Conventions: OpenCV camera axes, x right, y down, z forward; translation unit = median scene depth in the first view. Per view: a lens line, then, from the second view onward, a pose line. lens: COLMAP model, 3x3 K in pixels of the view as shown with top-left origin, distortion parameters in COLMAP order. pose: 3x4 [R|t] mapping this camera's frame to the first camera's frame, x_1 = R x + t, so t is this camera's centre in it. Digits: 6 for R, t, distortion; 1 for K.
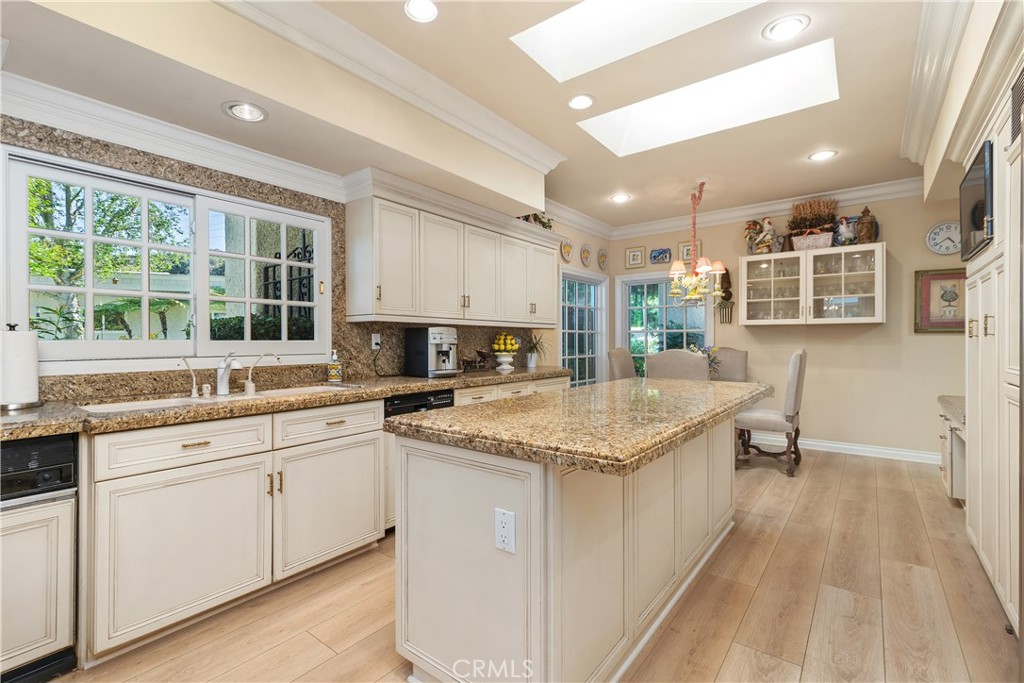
lens RADIAL K [[459.7, 0, 511.6], [0, 459.7, 339.2], [0, 0, 1]] dist [0.001873, -0.000001]
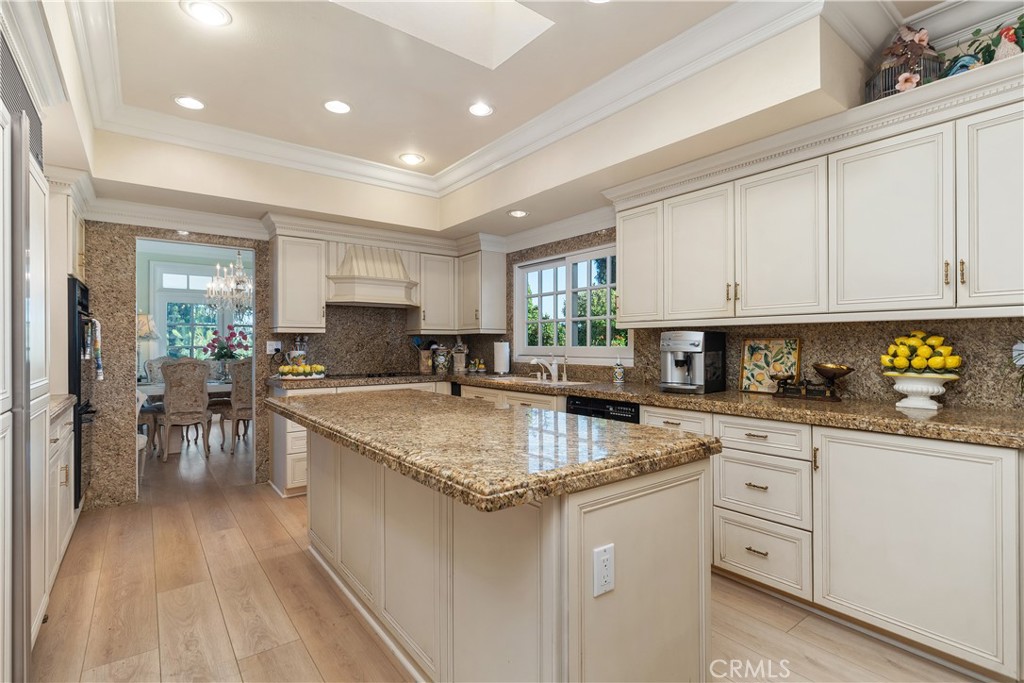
lens RADIAL K [[481.7, 0, 511.0], [0, 481.7, 344.4], [0, 0, 1]] dist [-0.002078, -0.000057]
pose [[-0.252974, 0.000294, -0.967473, 0.745162], [0.004701, 0.999989, -0.000925, -0.003286], [0.967462, -0.004782, -0.252973, 0.917442]]
